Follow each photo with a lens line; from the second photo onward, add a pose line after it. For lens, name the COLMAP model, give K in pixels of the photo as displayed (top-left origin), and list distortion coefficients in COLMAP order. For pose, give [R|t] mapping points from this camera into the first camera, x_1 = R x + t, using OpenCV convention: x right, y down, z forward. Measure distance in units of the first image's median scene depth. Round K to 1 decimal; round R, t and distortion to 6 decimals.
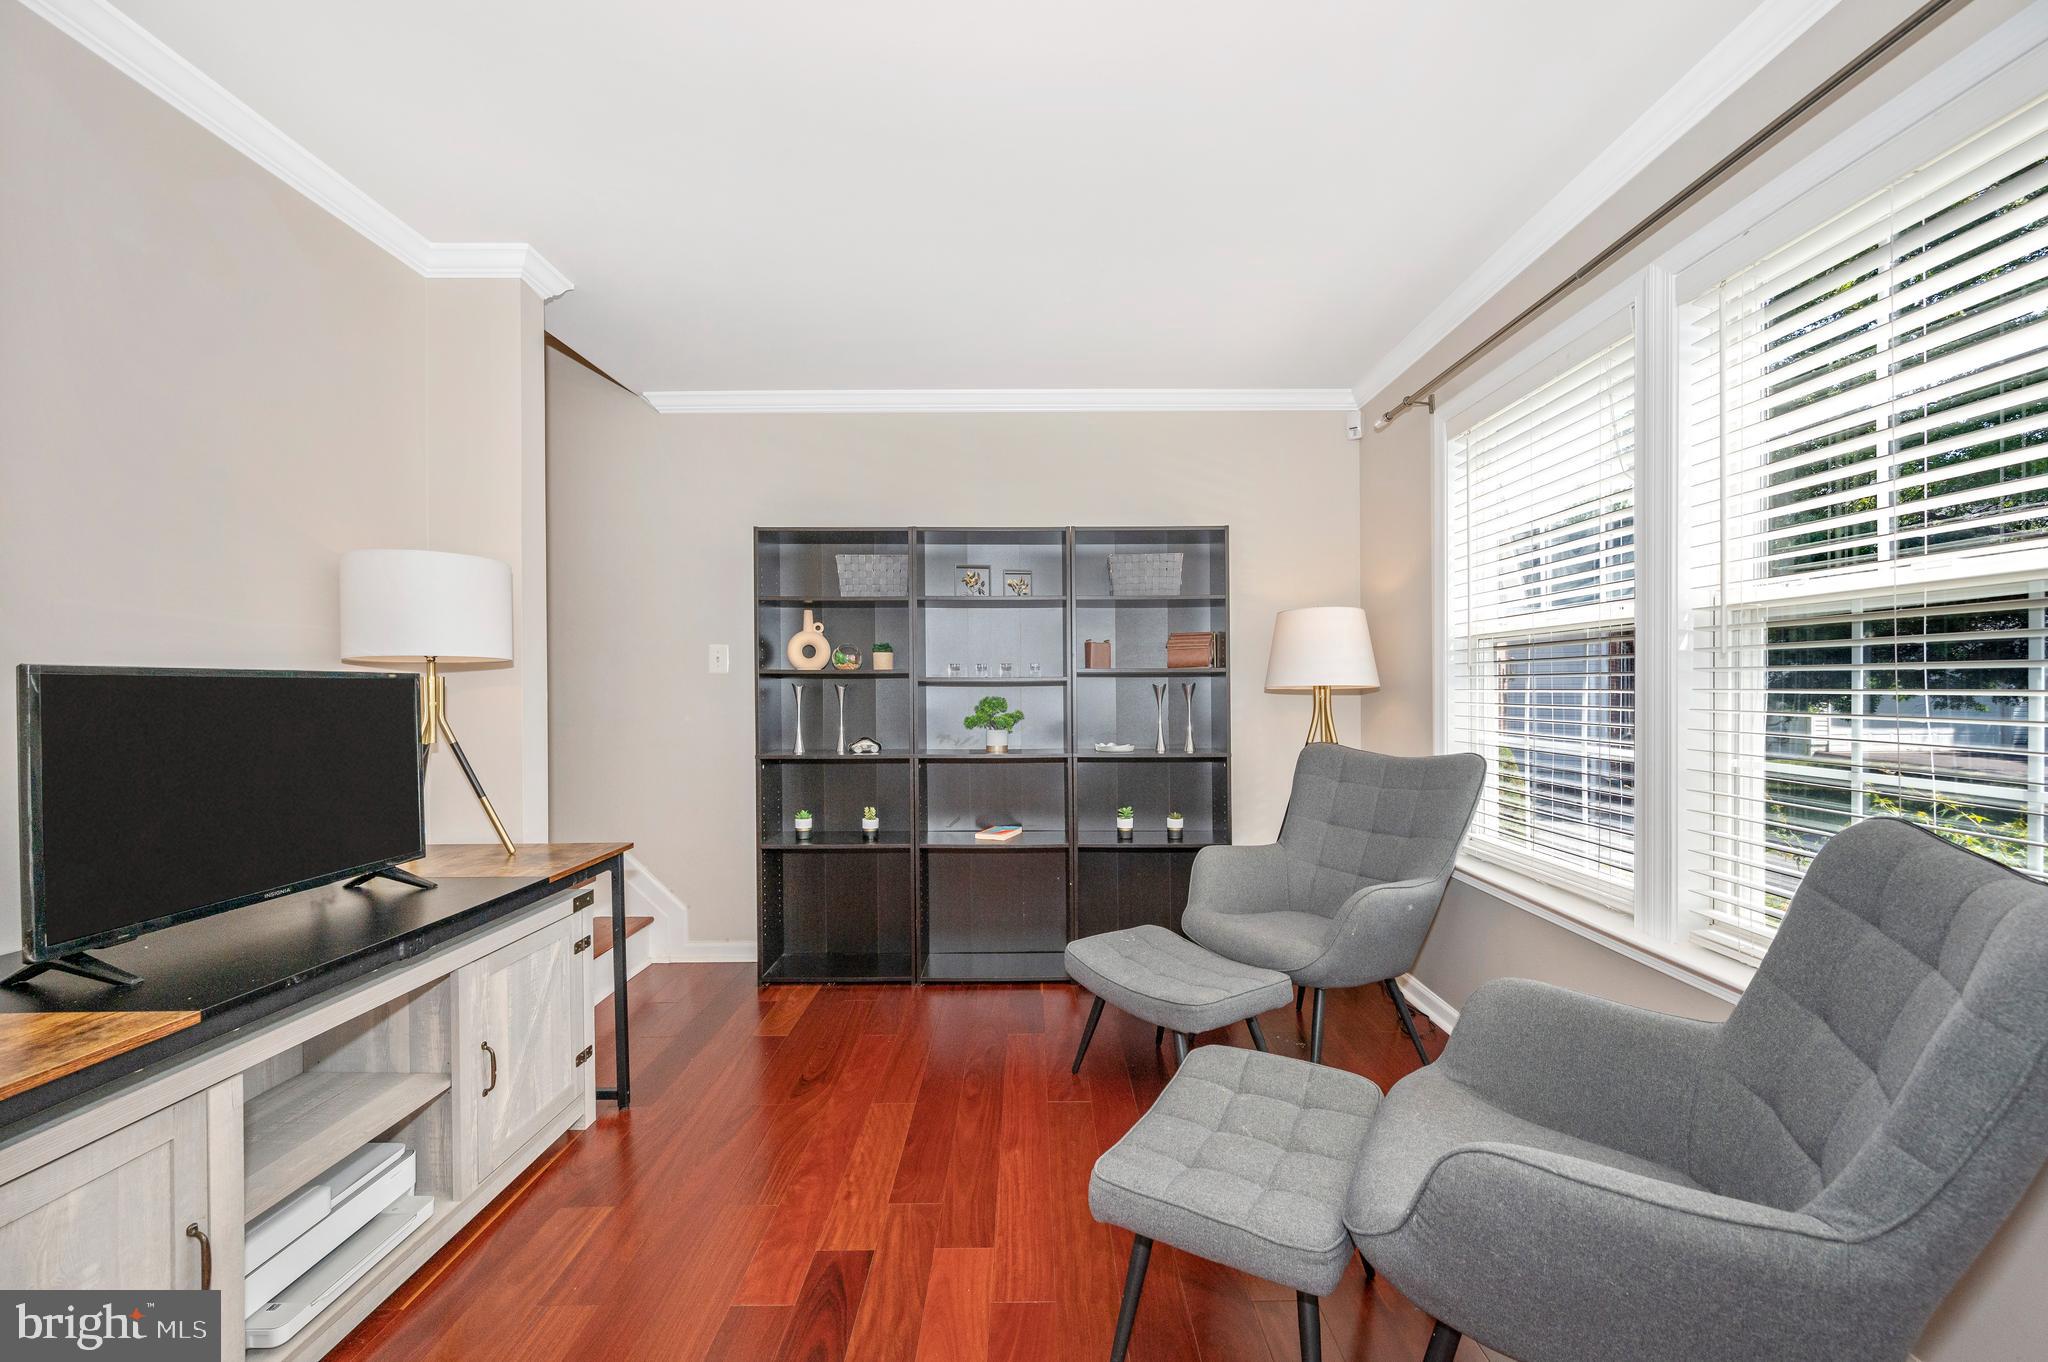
lens RADIAL K [[810.9, 0, 1027.0], [0, 810.9, 677.3], [0, 0, 1]] dist [-0.000167, -0.000264]
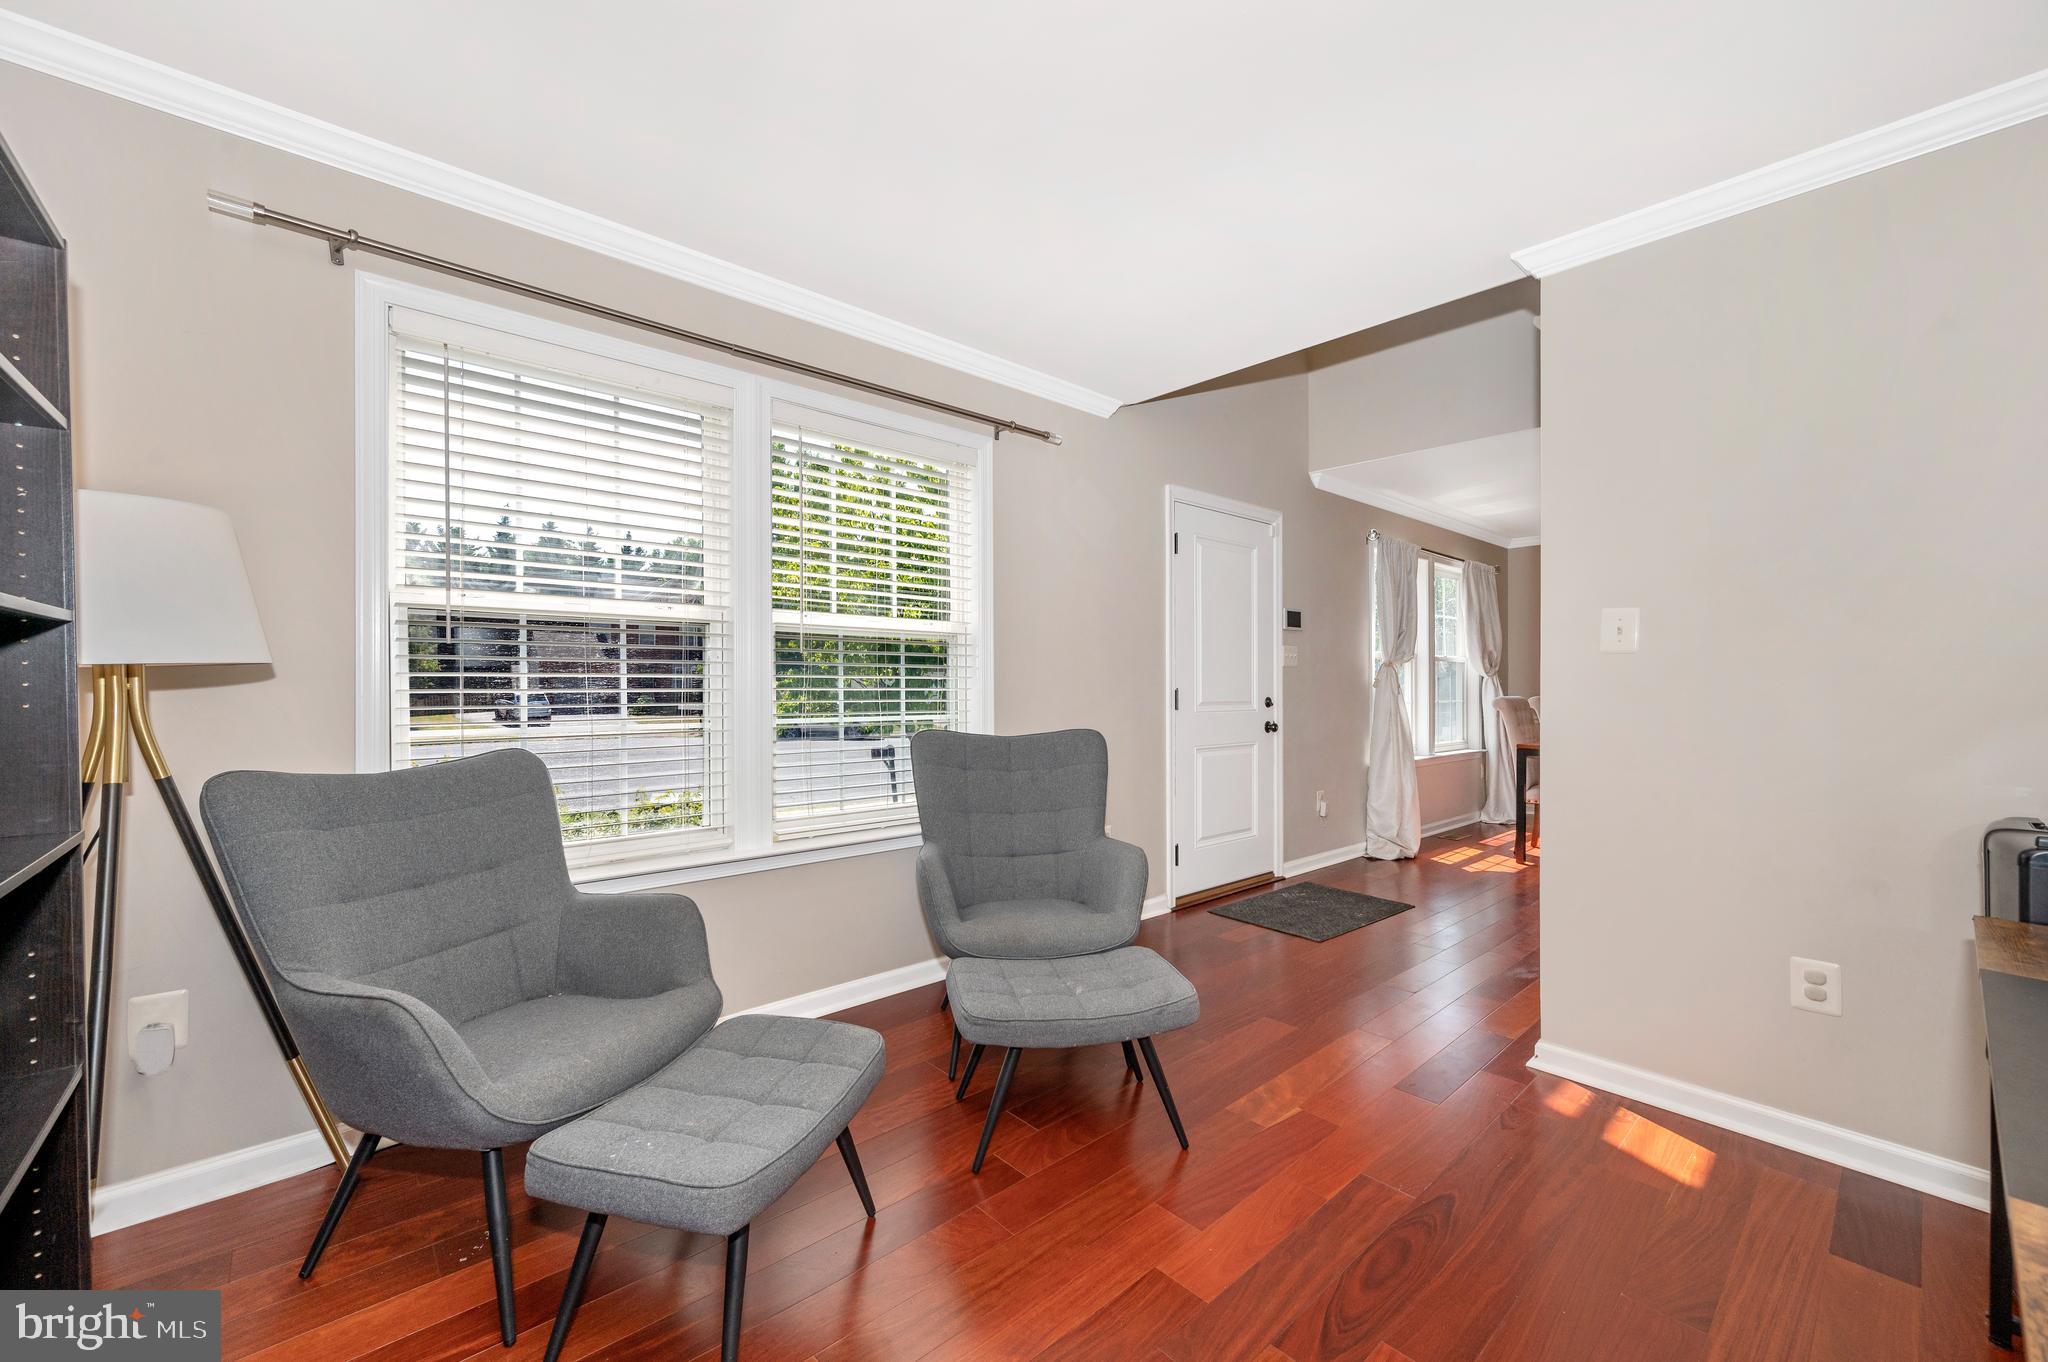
lens RADIAL K [[810.9, 0, 1029.7], [0, 810.9, 678.8], [0, 0, 1]] dist [-0.000167, -0.000264]
pose [[-0.664422, 0.022614, 0.747016, -0.798242], [0.017514, 0.999739, -0.014687, 0.059723], [-0.747153, 0.003325, -0.664644, 2.114167]]
